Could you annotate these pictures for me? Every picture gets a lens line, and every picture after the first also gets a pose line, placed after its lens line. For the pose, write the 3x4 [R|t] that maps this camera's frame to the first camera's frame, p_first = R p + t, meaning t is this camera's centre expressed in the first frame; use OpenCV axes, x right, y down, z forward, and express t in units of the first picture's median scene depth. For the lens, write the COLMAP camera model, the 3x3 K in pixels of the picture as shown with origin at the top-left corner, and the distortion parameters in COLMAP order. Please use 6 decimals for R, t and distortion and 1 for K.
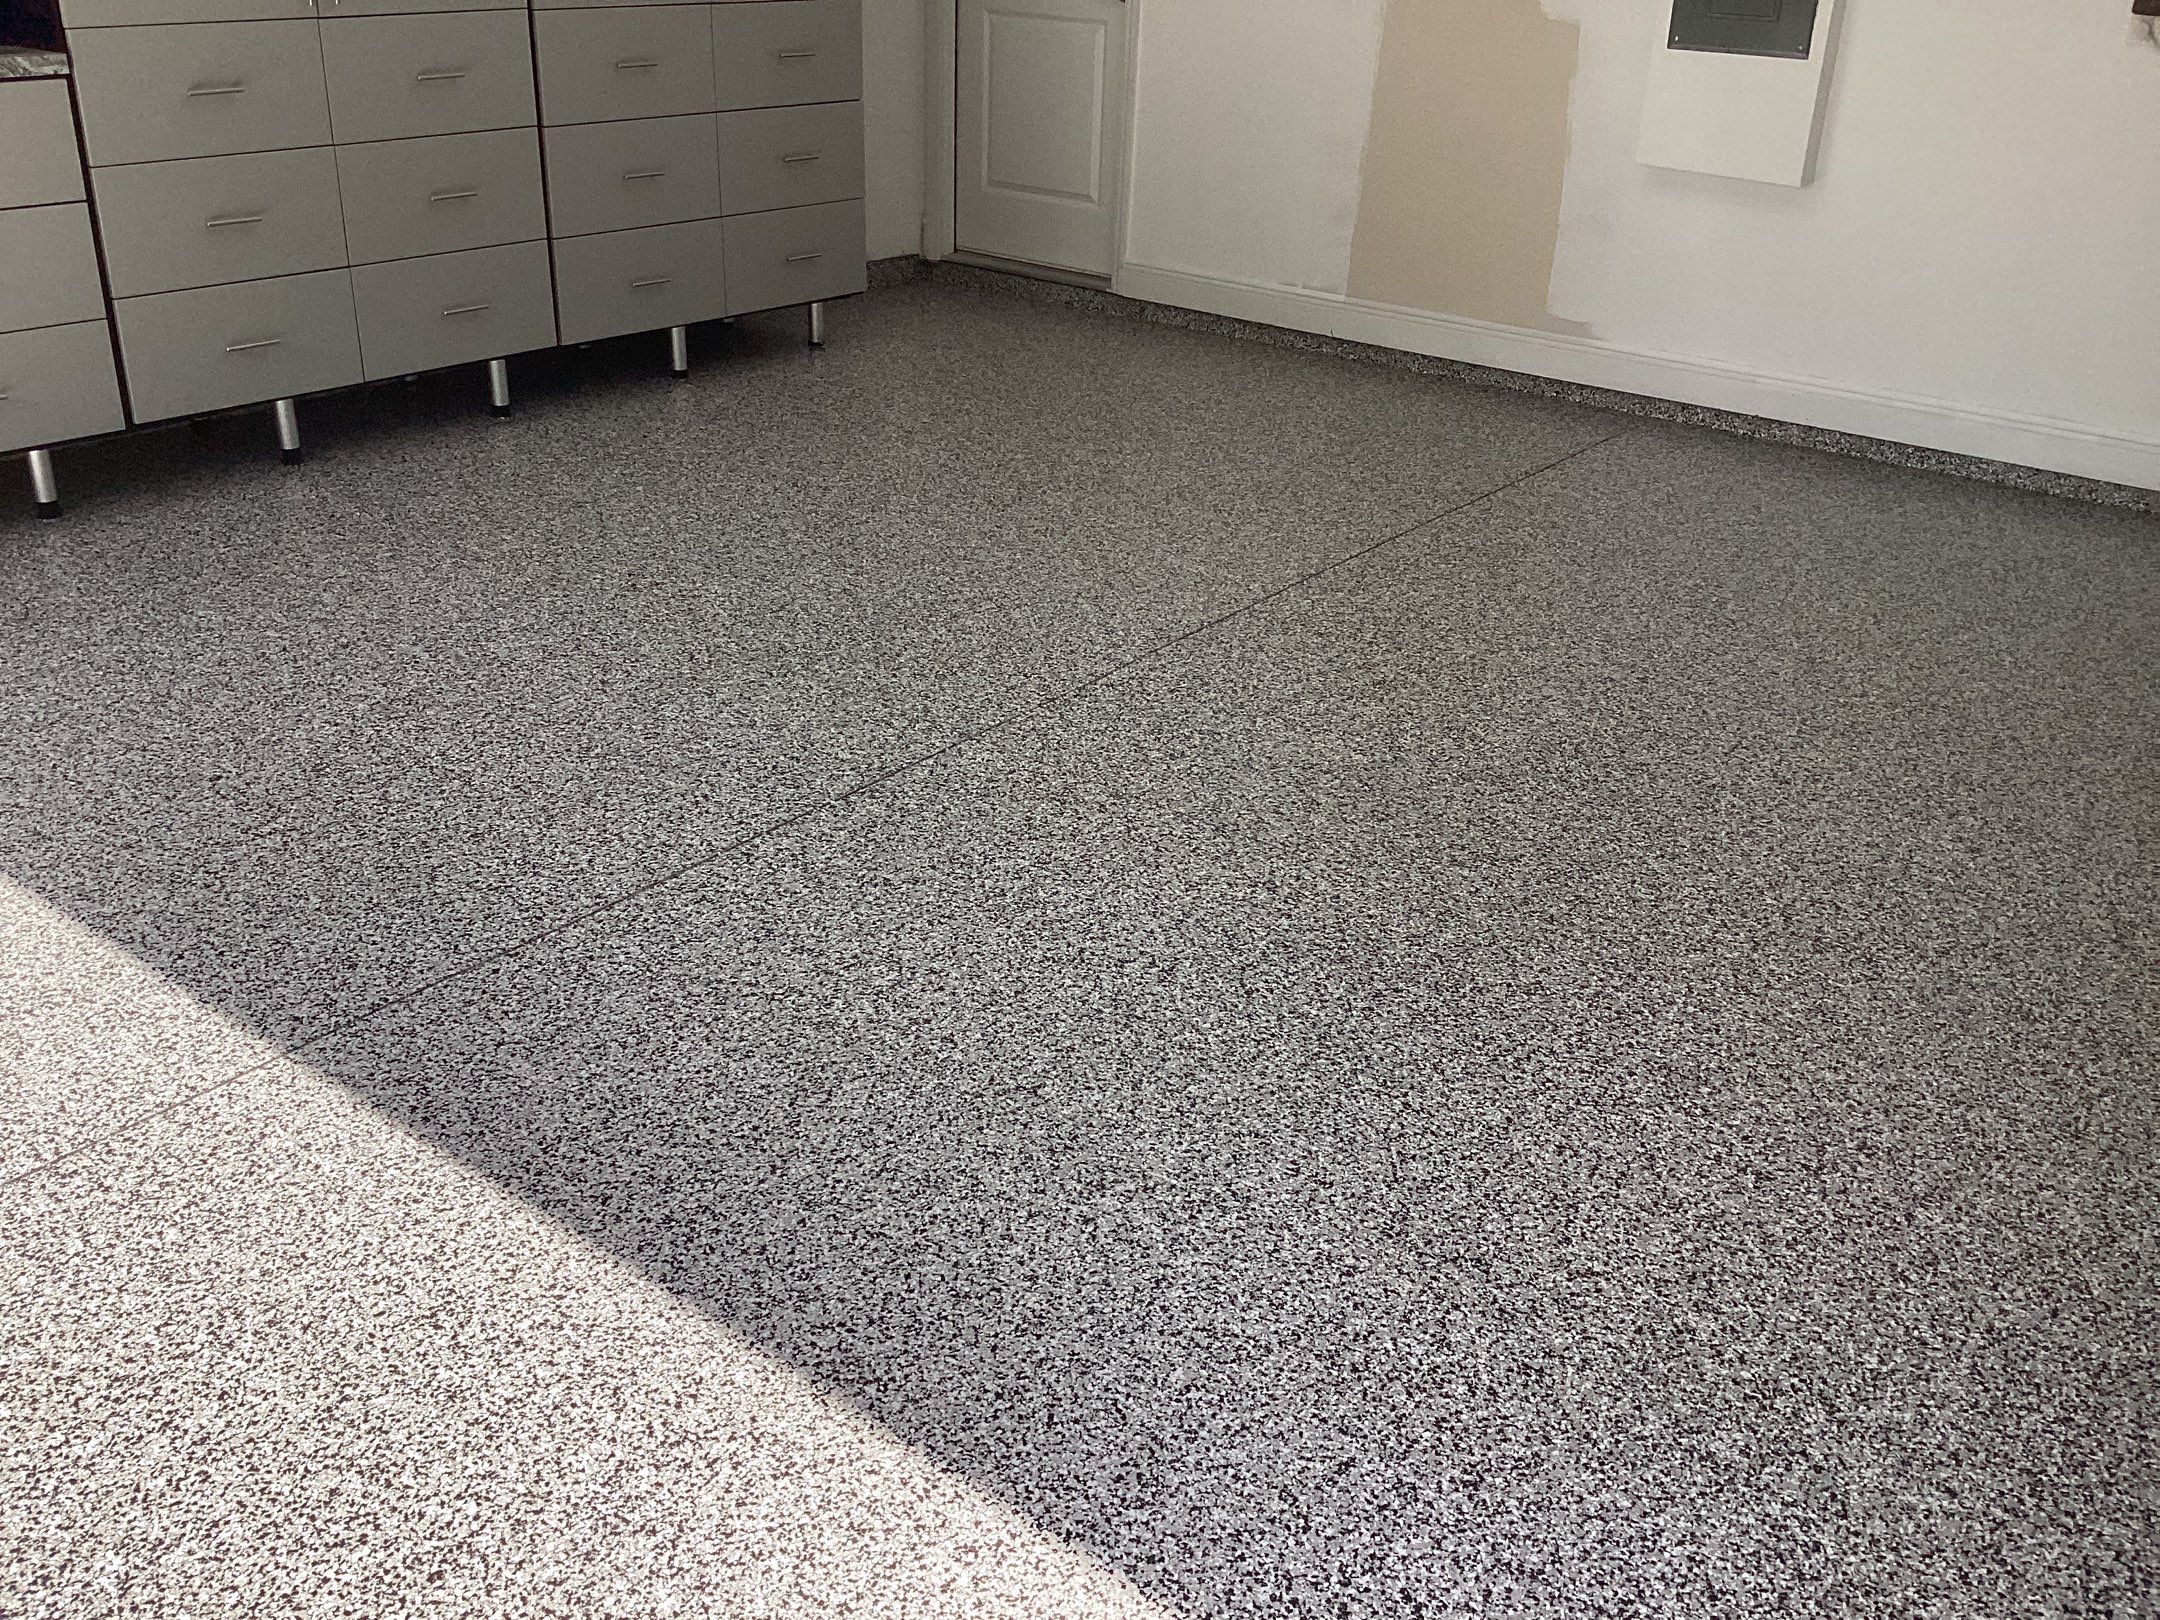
lens RADIAL K [[1962.3, 0, 1079.4], [0, 1962.3, 800.9], [0, 0, 1]] dist [0.088923, -0.174481]
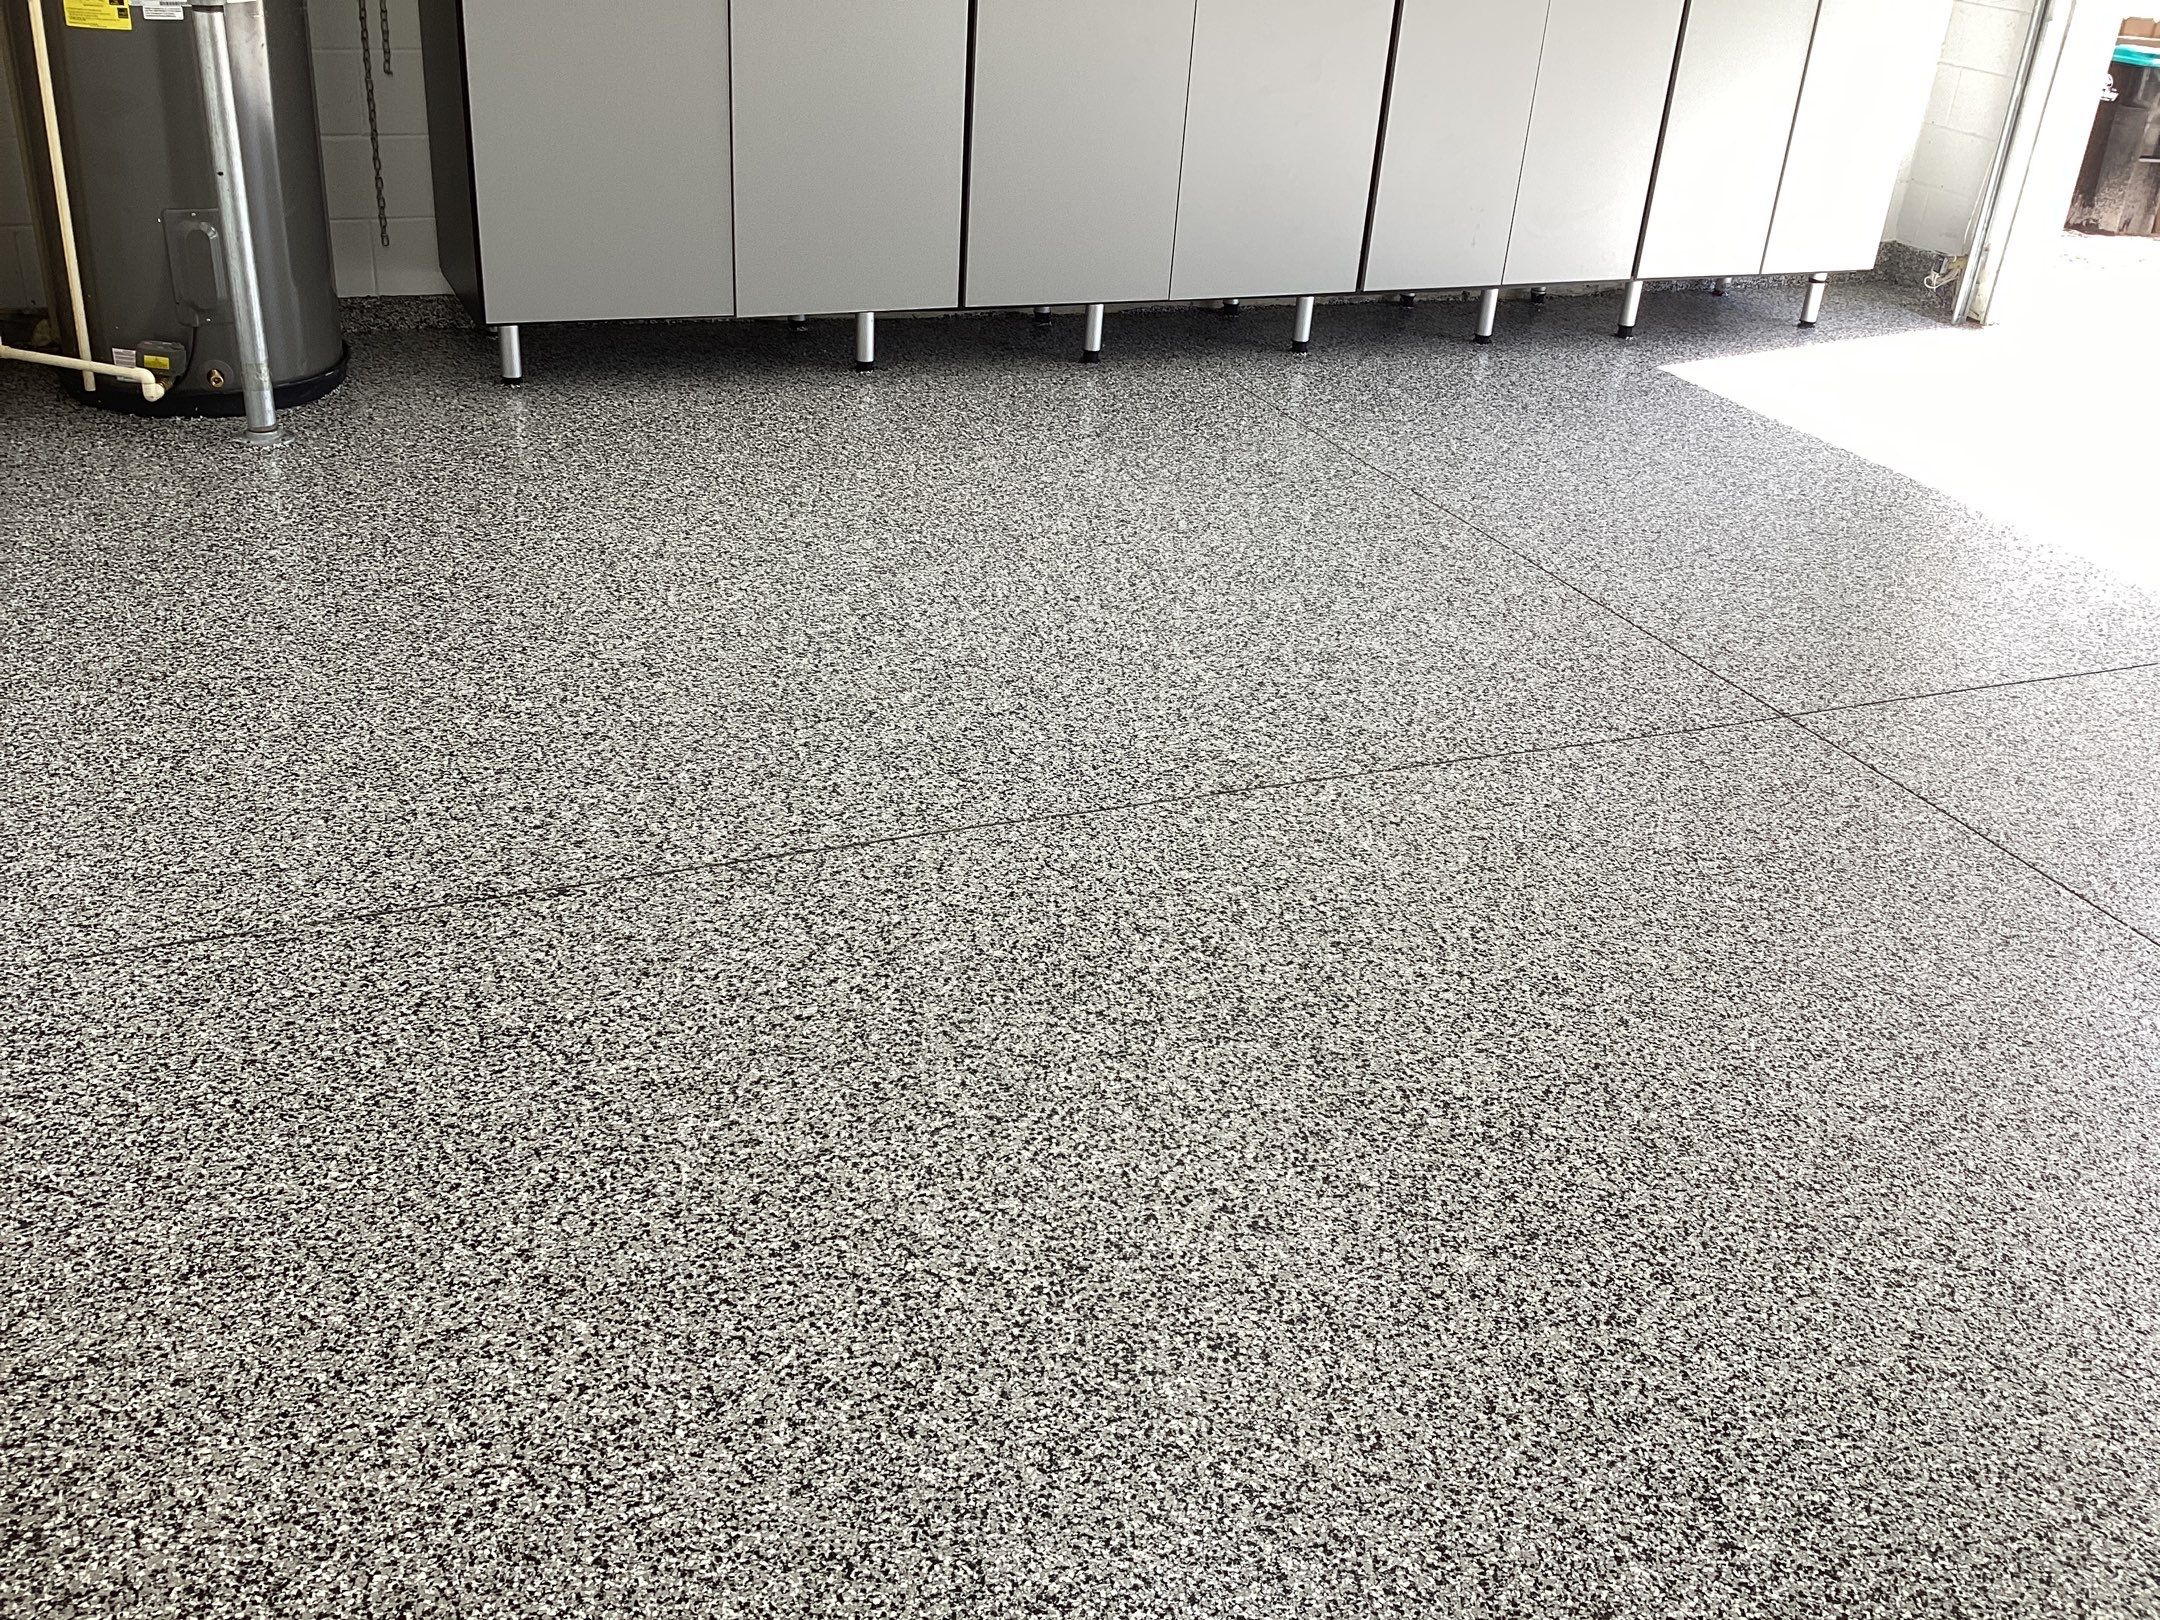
lens RADIAL K [[1947.3, 0, 1080.0], [0, 1947.3, 810.0], [0, 0, 1]] dist [0.132147, -0.318803]
pose [[-0.880899, -0.302785, 0.363784, -0.085321], [0.109311, 0.617674, 0.778800, -0.601380], [-0.460509, 0.725809, -0.511011, 1.243108]]
